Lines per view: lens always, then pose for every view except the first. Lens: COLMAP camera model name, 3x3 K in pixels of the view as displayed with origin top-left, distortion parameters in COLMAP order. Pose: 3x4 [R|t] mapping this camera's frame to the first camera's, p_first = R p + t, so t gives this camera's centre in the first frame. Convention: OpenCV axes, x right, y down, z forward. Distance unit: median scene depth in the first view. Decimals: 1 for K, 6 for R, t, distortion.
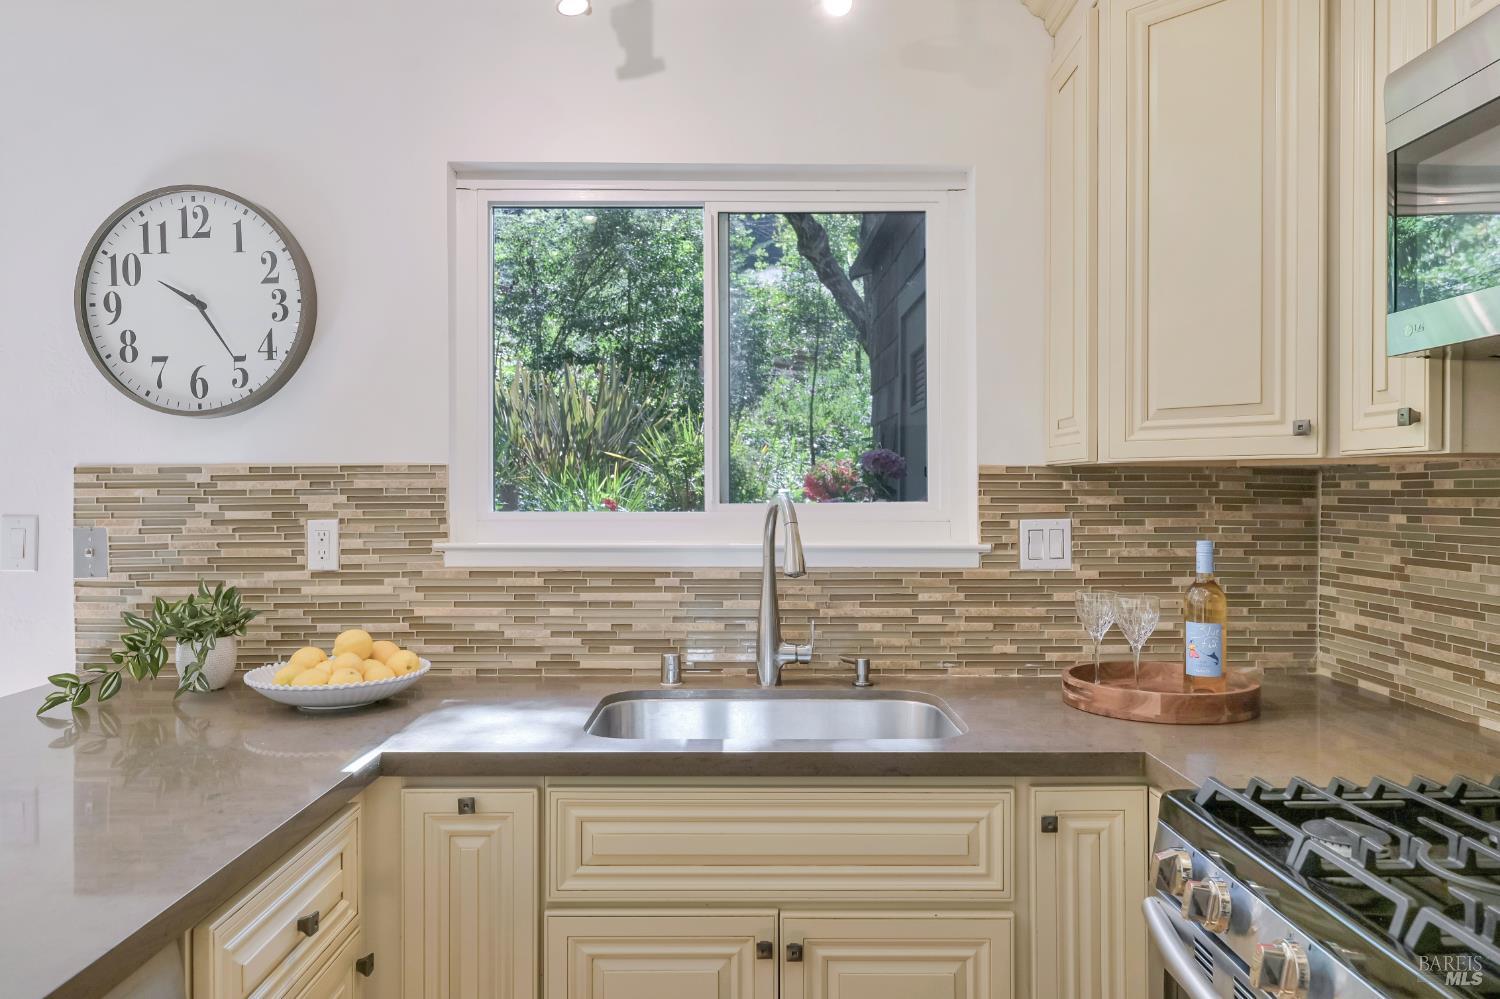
lens RADIAL K [[1031.1, 0, 750.0], [0, 1031.1, 491.2], [0, 0, 1]] dist [-0.001521, 0.007514]
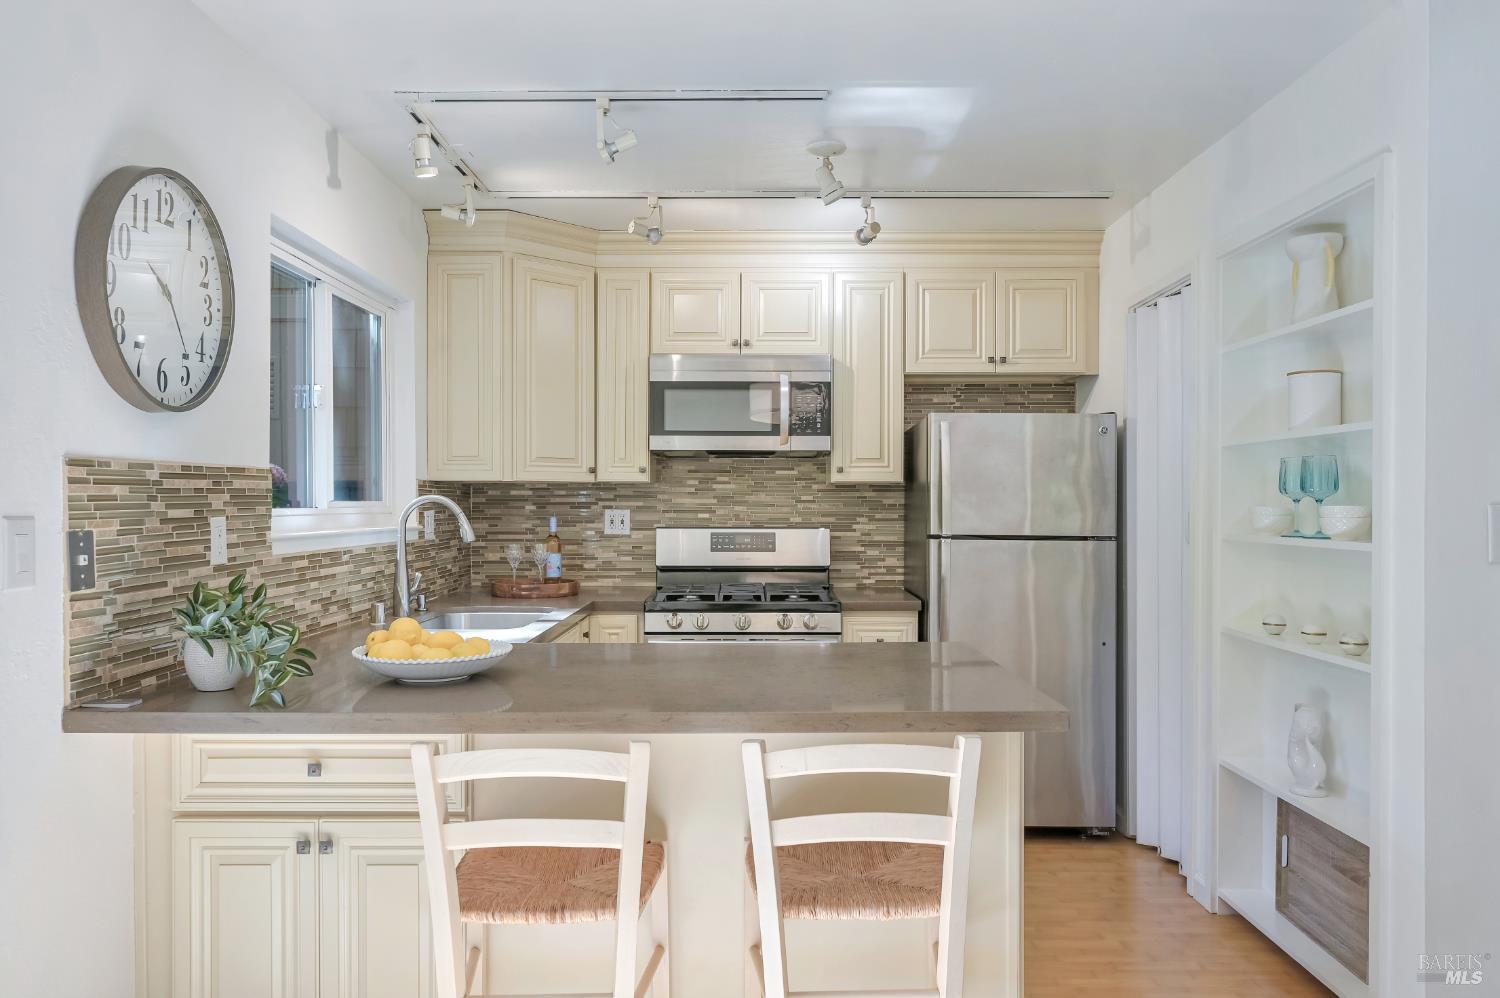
lens RADIAL K [[1031.1, 0, 759.6], [0, 1031.1, 507.4], [0, 0, 1]] dist [-0.001521, 0.007514]
pose [[-0.004916, -0.006136, 0.999969, -1.489705], [-0.000976, 0.999981, 0.006131, 0.010605], [-0.999987, -0.000946, -0.004922, 0.447540]]
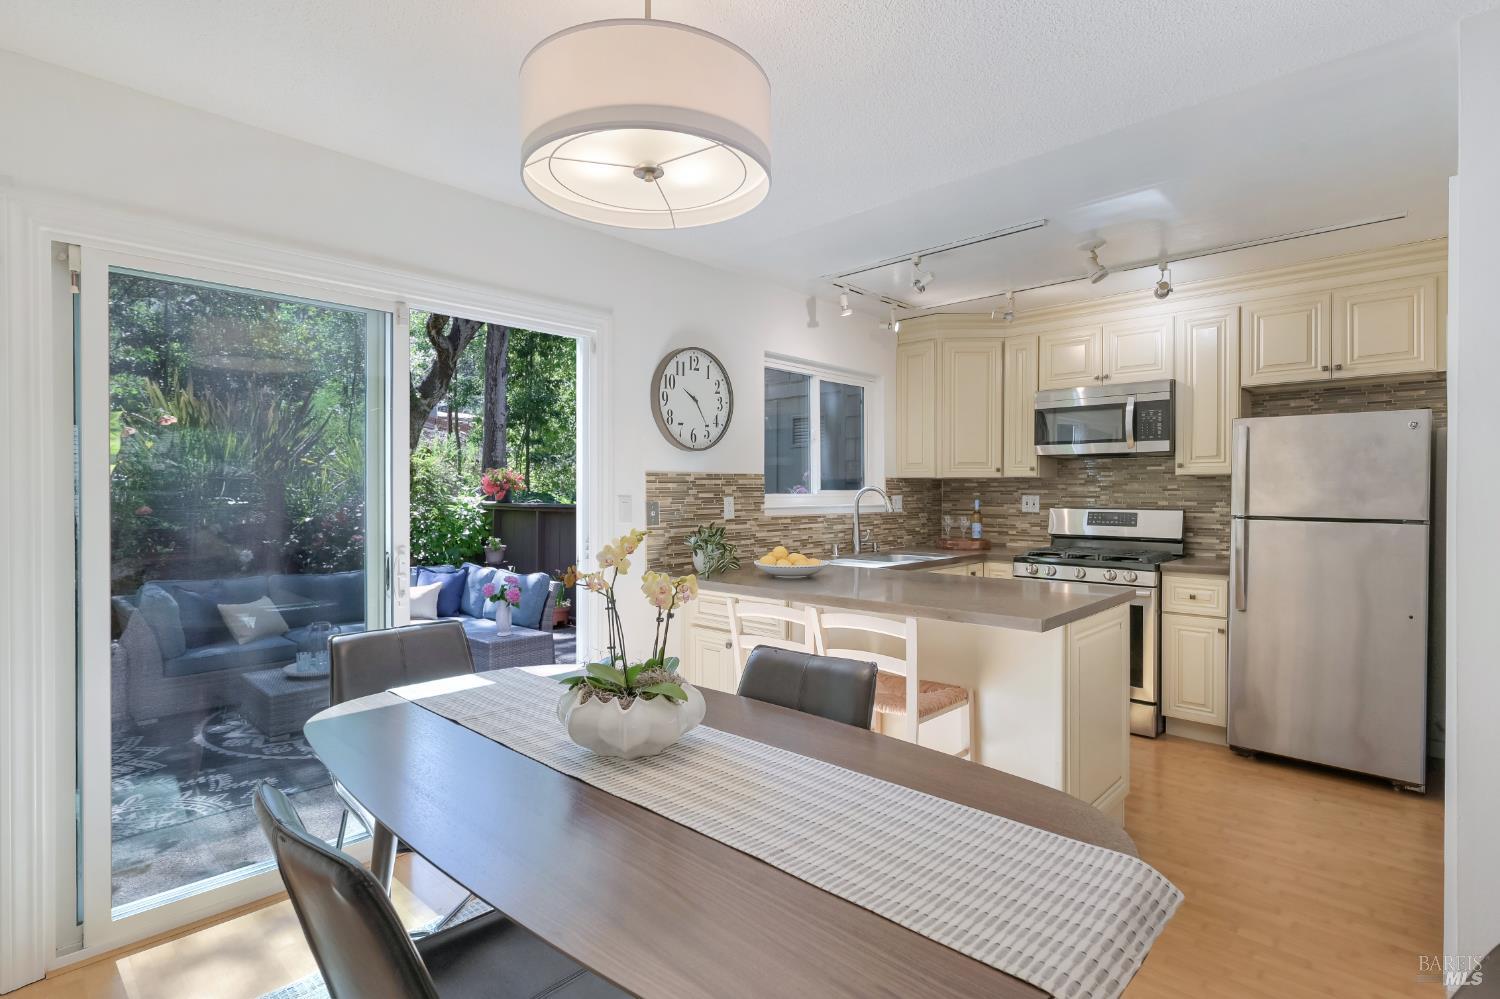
lens RADIAL K [[742.9, 0, 761.4], [0, 742.9, 499.2], [0, 0, 1]] dist [-0.000129, 0.001031]
pose [[0.679740, -0.008572, 0.733403, -1.601863], [0.000791, 0.999940, 0.010955, 0.014045], [-0.733452, -0.006866, 0.679706, -0.193962]]
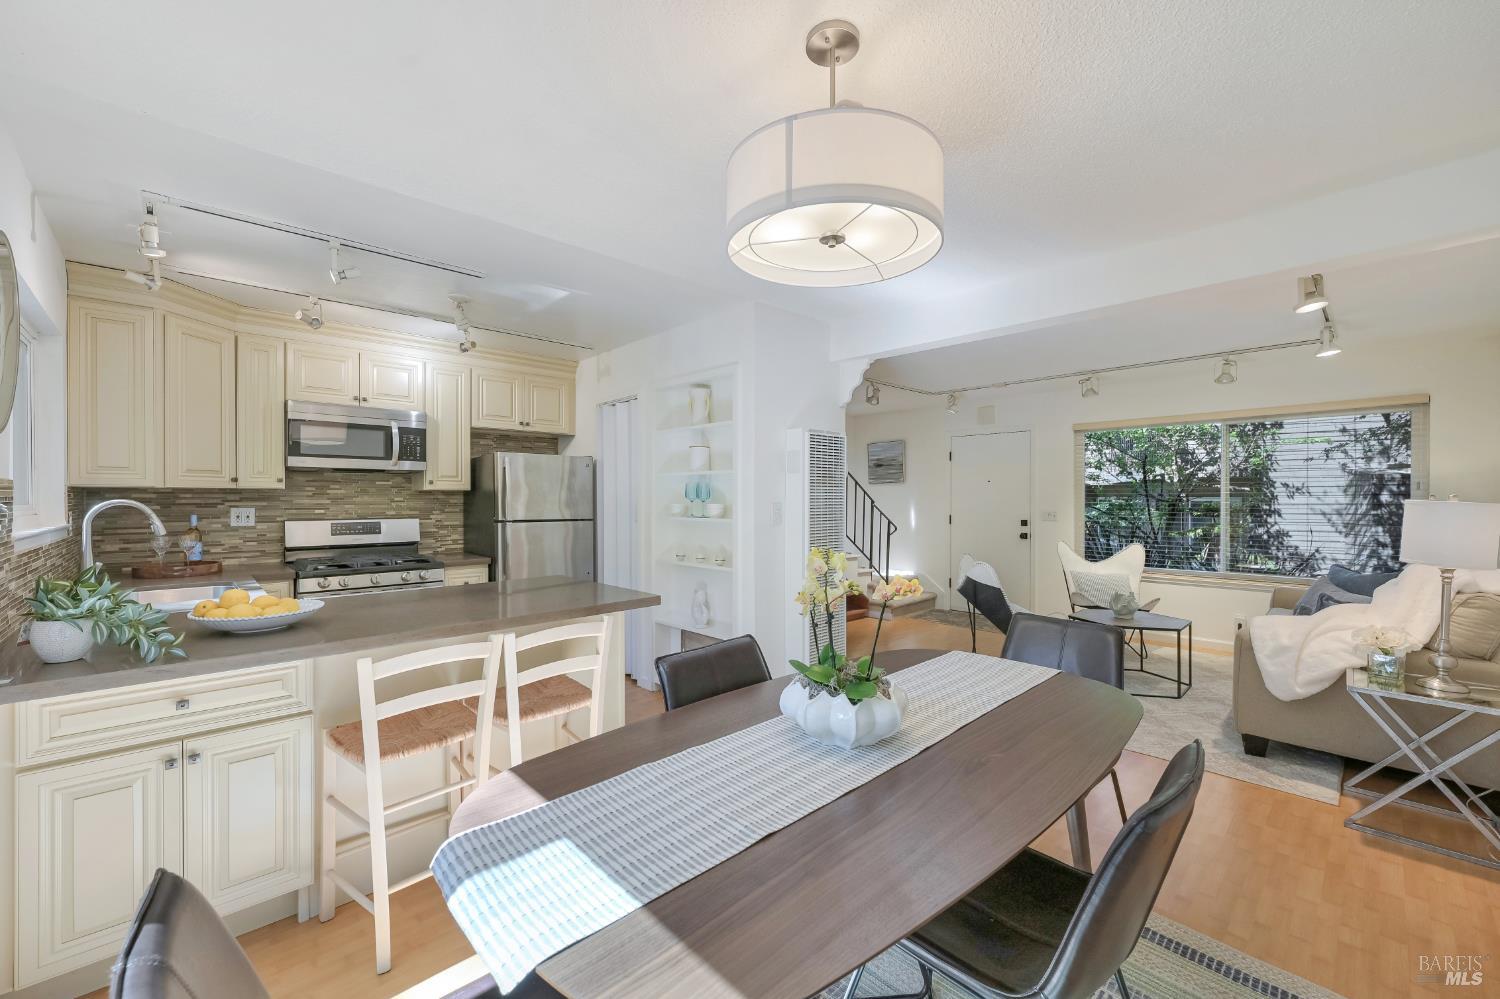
lens RADIAL K [[596.3, 0, 748.4], [0, 596.3, 500.0], [0, 0, 1]] dist [0.002195, 0.000045]
pose [[-0.687240, -0.005765, 0.726407, -1.570023], [-0.001739, 0.999979, 0.006291, -0.006809], [-0.726428, 0.003060, -0.687236, 0.838993]]
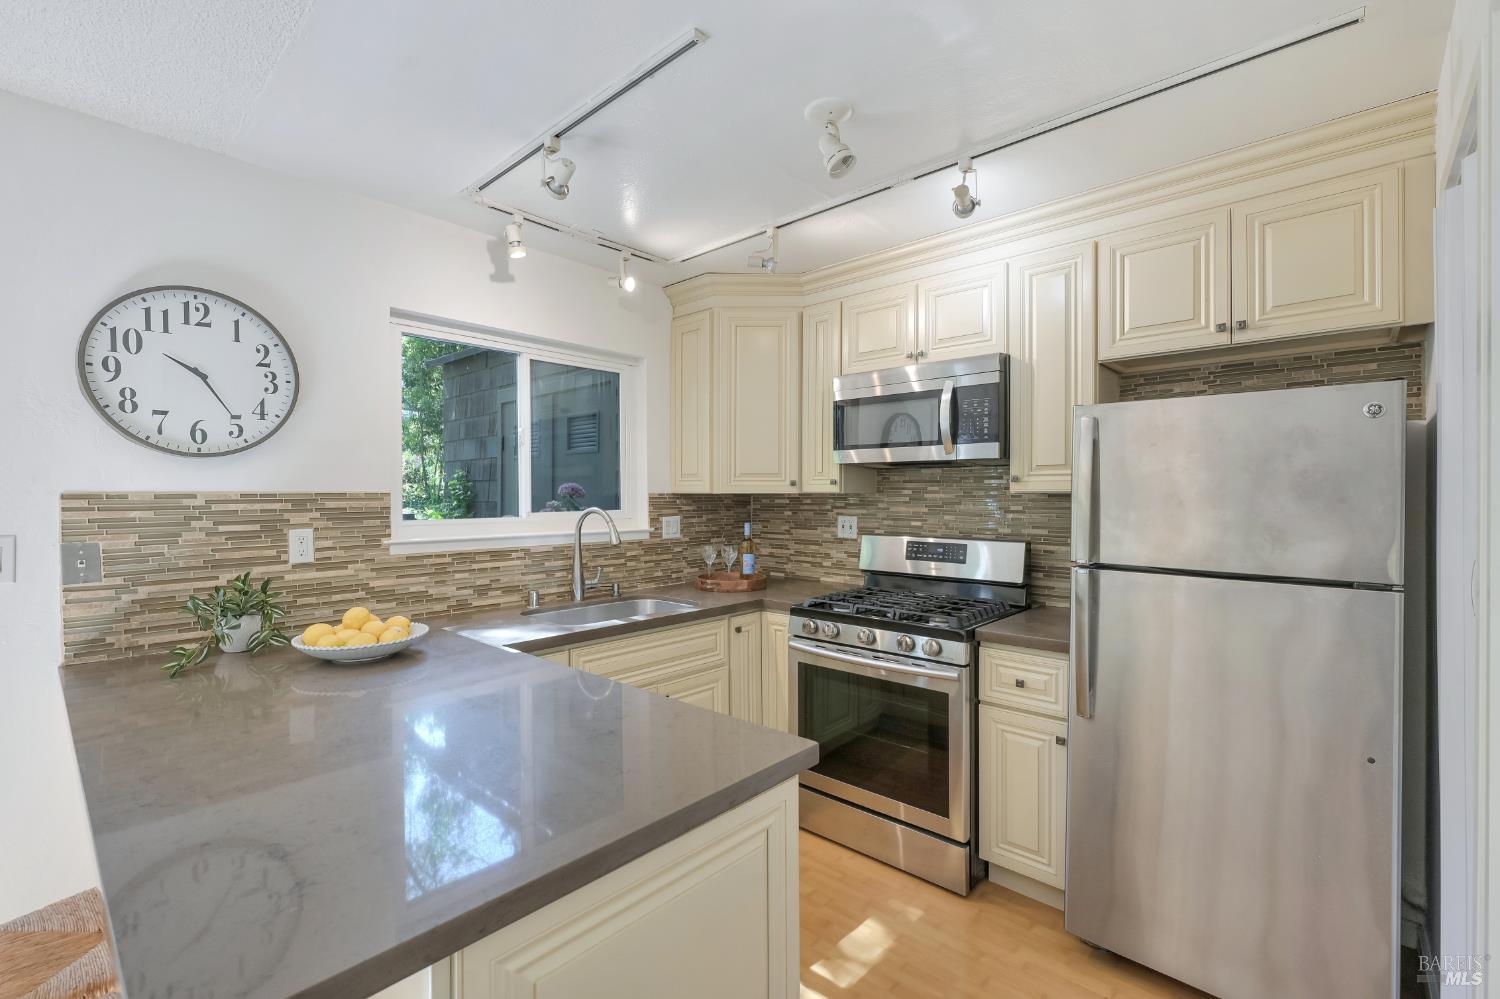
lens RADIAL K [[653.4, 0, 755.3], [0, 653.4, 496.4], [0, 0, 1]] dist [0.000156, 0.000090]
pose [[0.673183, -0.003568, 0.739467, -0.674634], [0.000812, 0.999991, 0.004087, -0.023379], [-0.739475, -0.002151, 0.673180, -0.124671]]
